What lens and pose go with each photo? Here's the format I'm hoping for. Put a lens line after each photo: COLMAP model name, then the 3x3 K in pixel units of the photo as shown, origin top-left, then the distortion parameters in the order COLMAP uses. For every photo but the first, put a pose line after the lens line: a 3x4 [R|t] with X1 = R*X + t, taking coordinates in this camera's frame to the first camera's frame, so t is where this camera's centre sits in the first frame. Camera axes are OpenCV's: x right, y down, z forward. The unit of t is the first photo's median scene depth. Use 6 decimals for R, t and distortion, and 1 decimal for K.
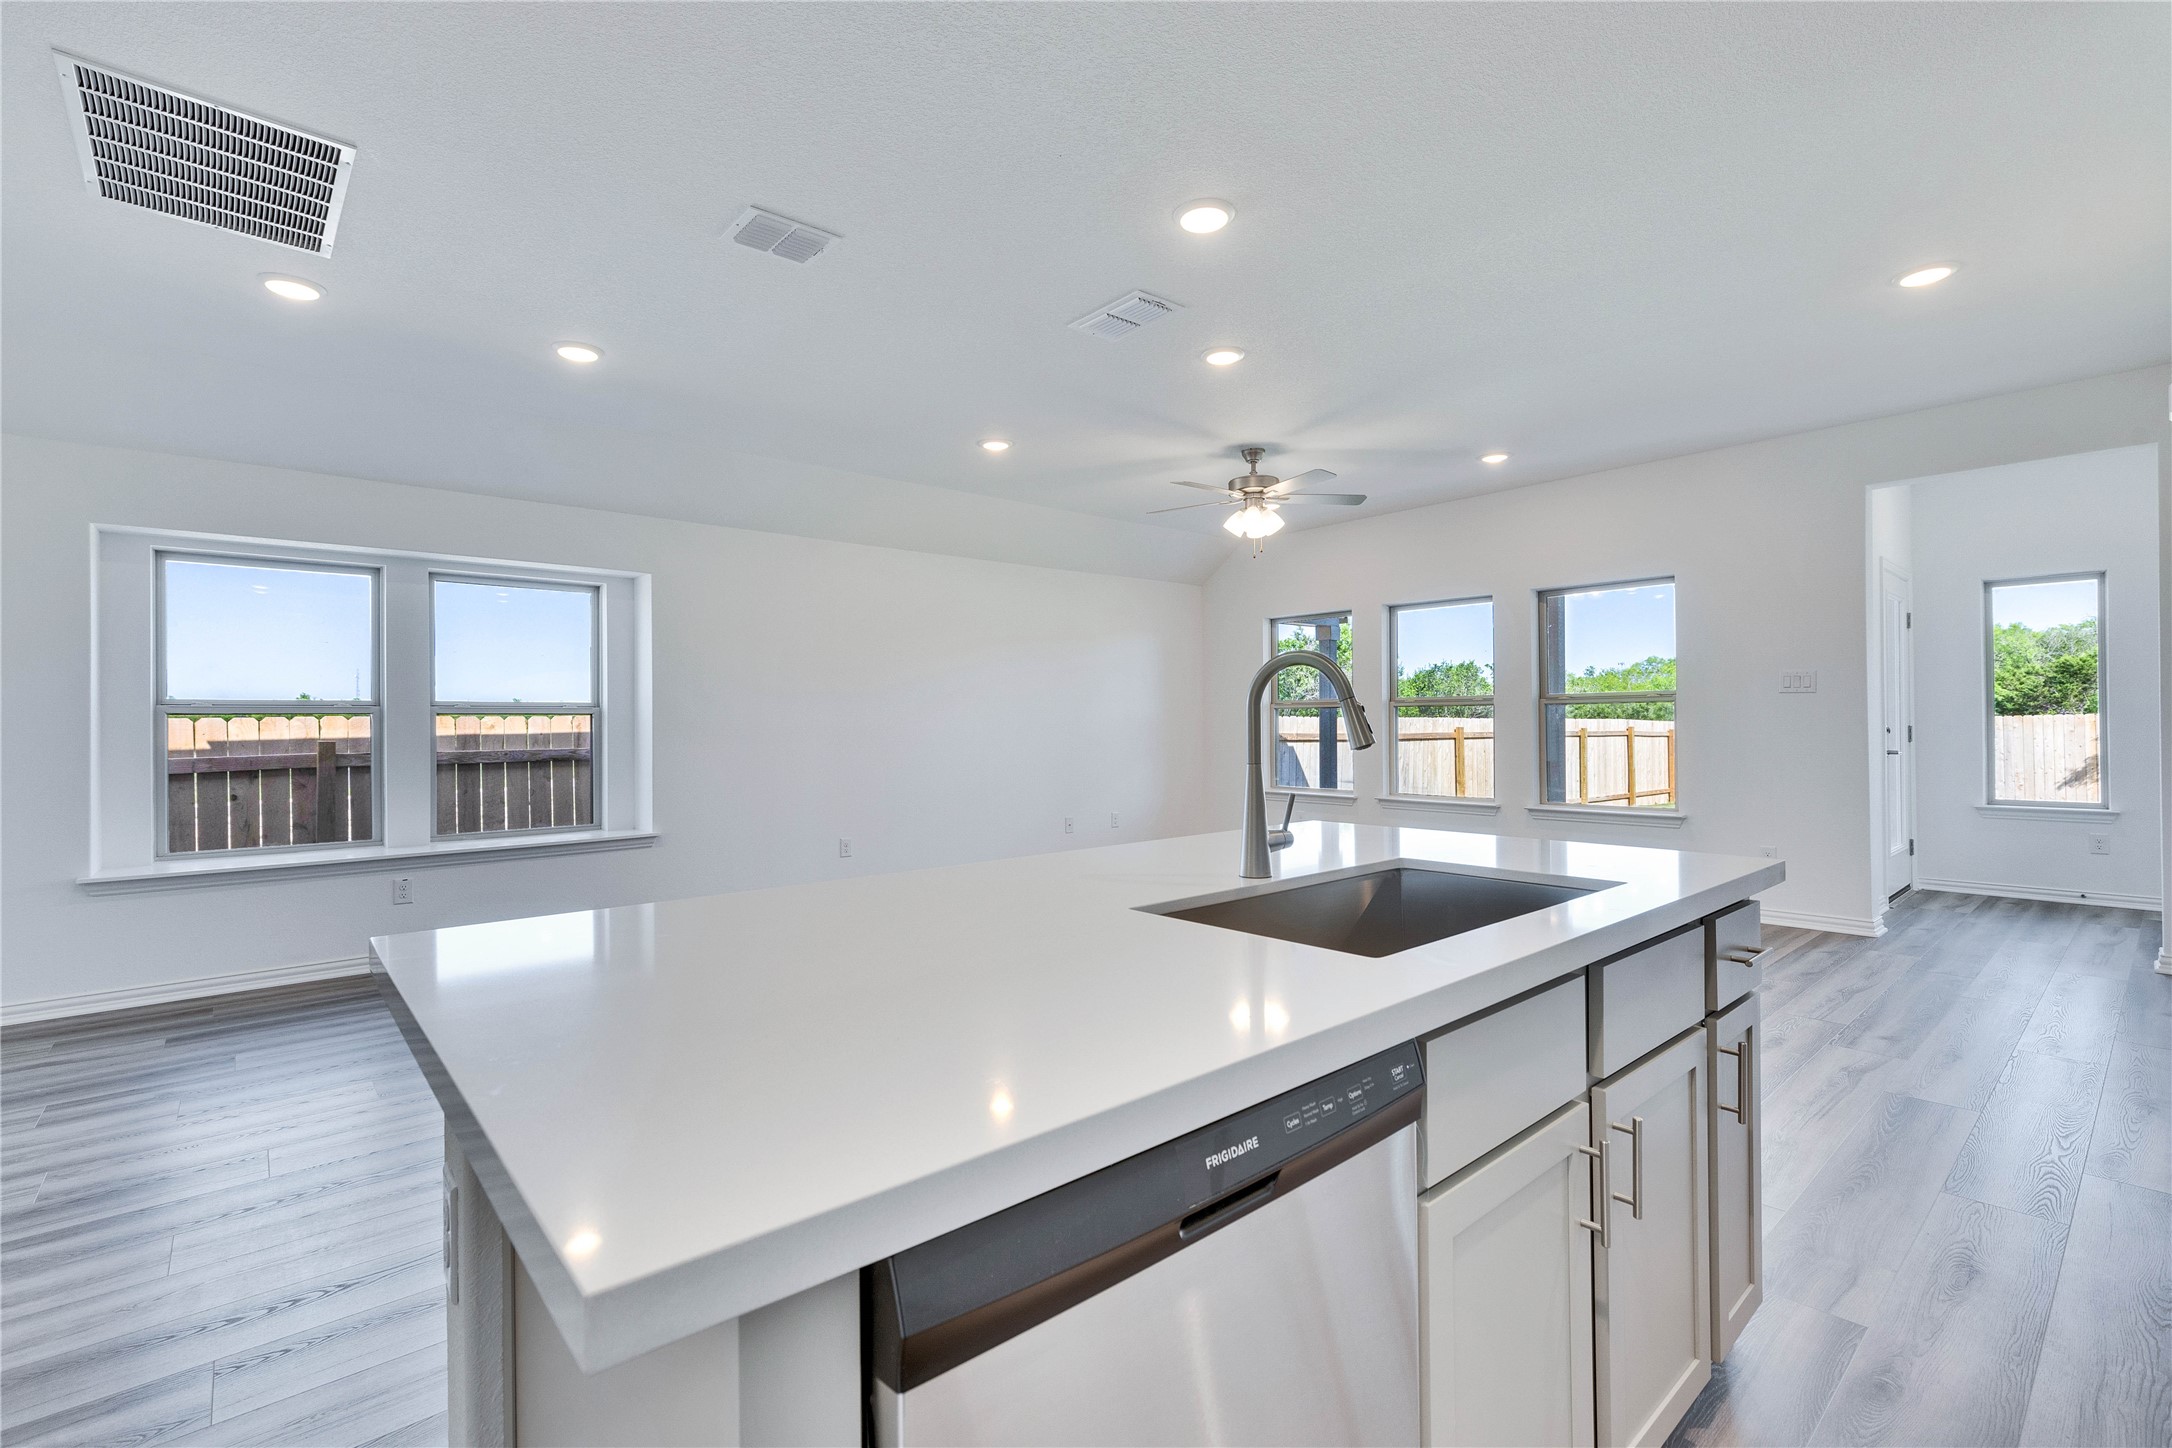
lens RADIAL K [[958.8, 0, 1085.8], [0, 958.8, 689.5], [0, 0, 1]] dist [0.001646, 0.000168]
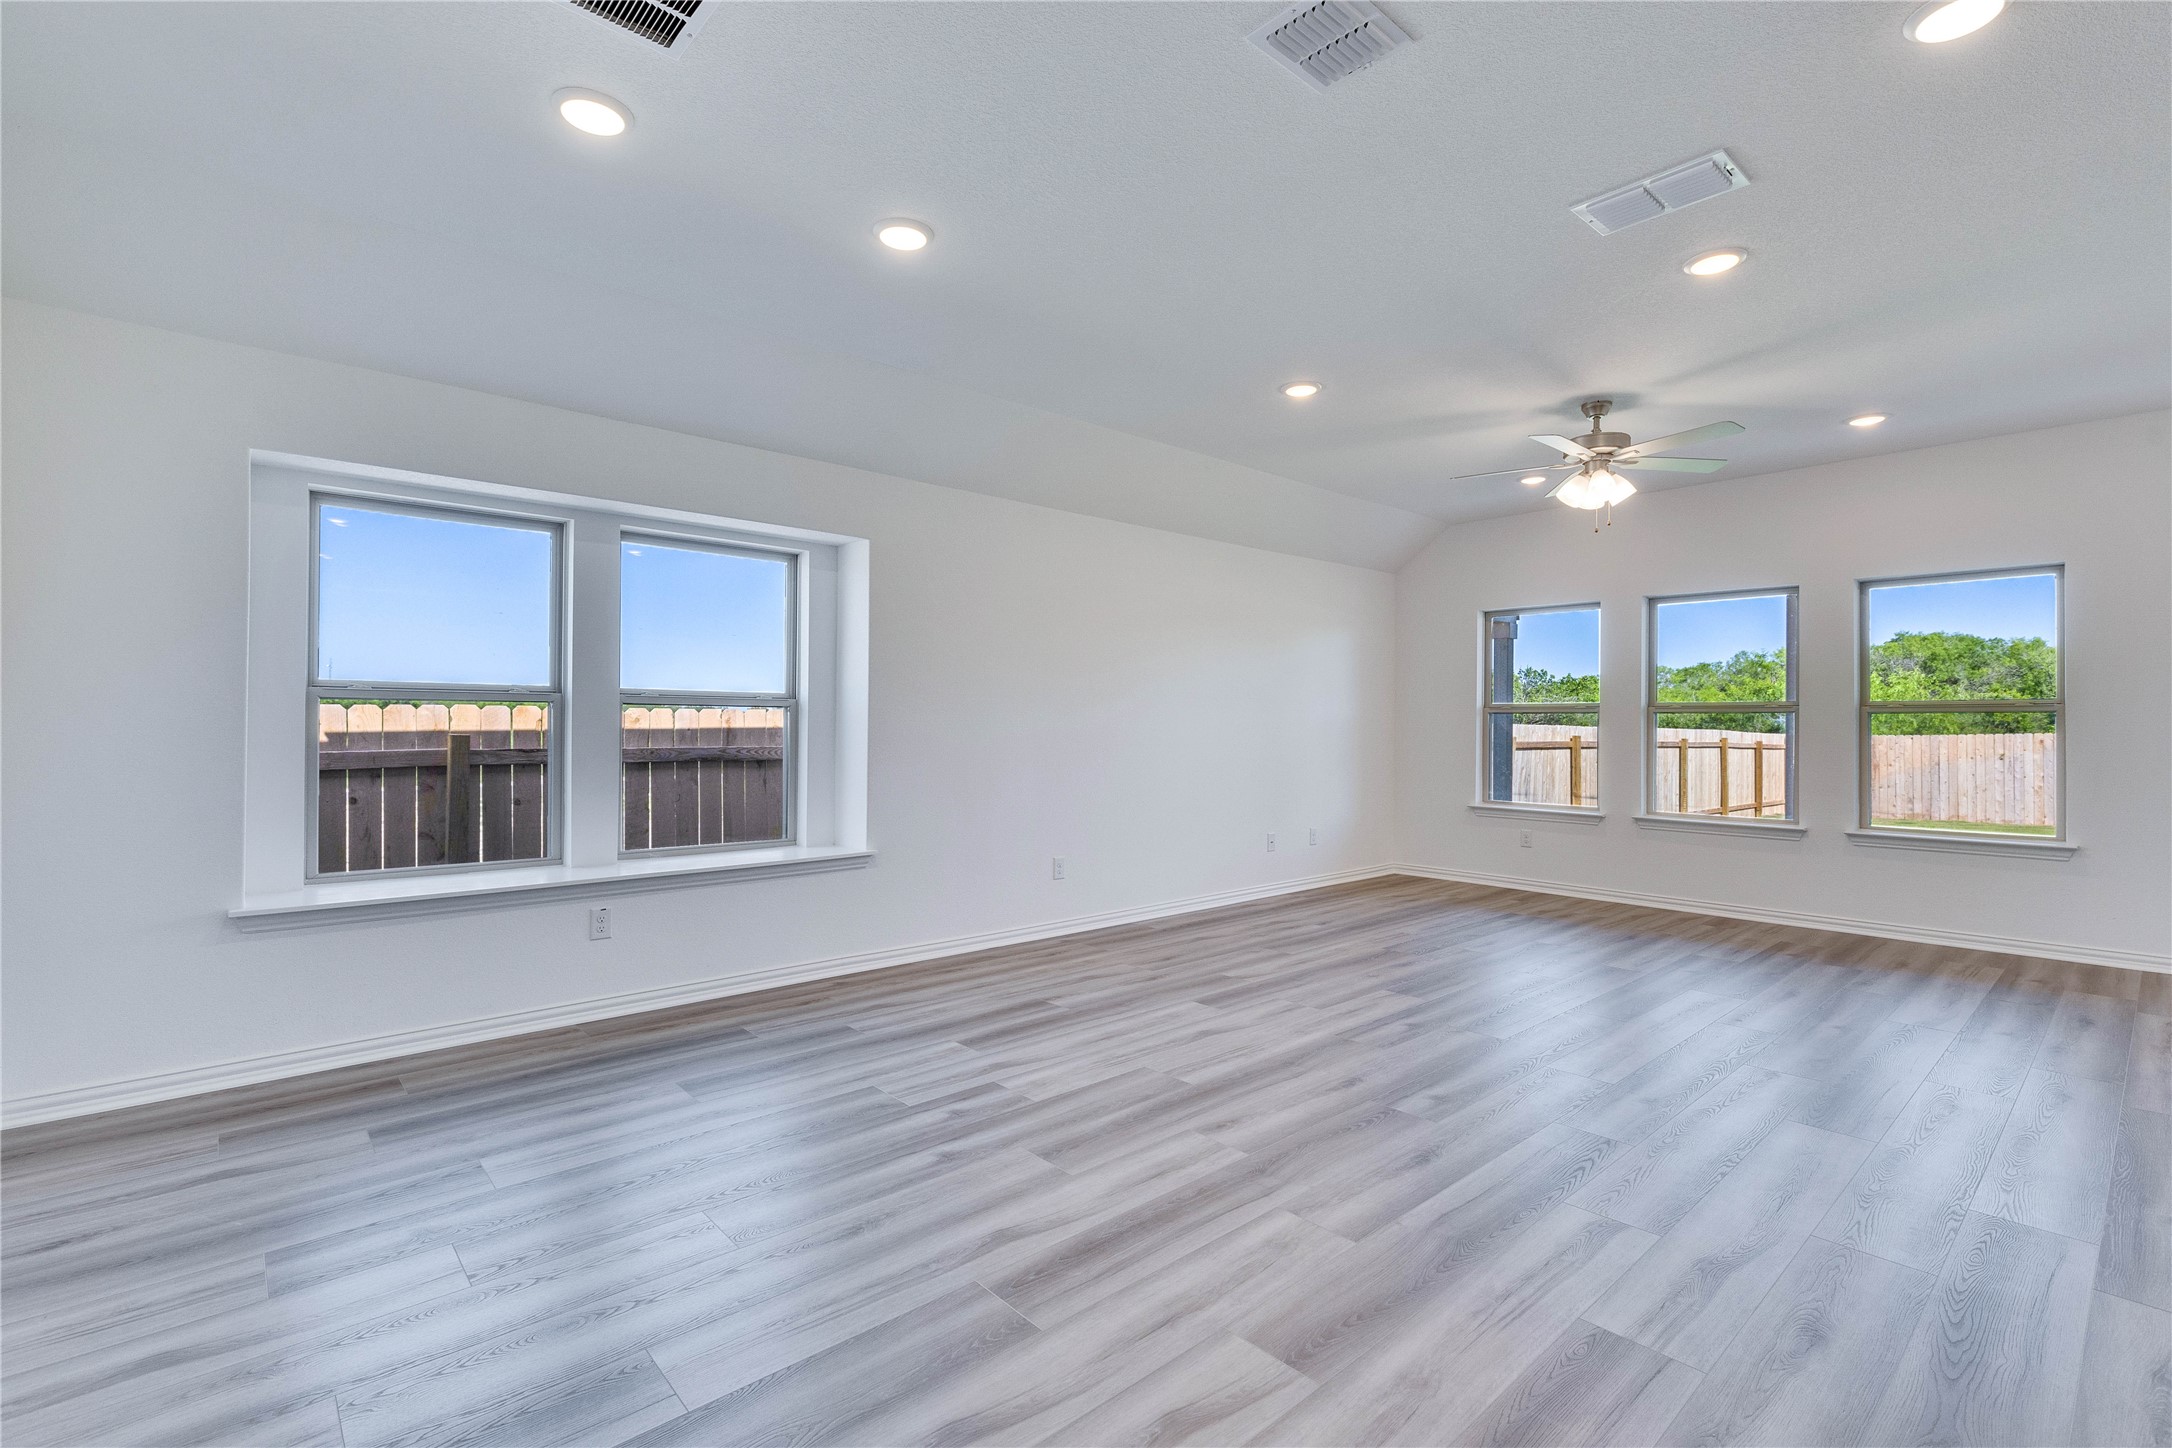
lens RADIAL K [[972.3, 0, 1082.3], [0, 972.3, 689.3], [0, 0, 1]] dist [0.005684, 0.000253]
pose [[0.999805, 0.015926, 0.011695, -0.267987], [-0.015914, 0.999873, -0.001129, 0.007302], [-0.011711, 0.000943, 0.999931, 0.149748]]
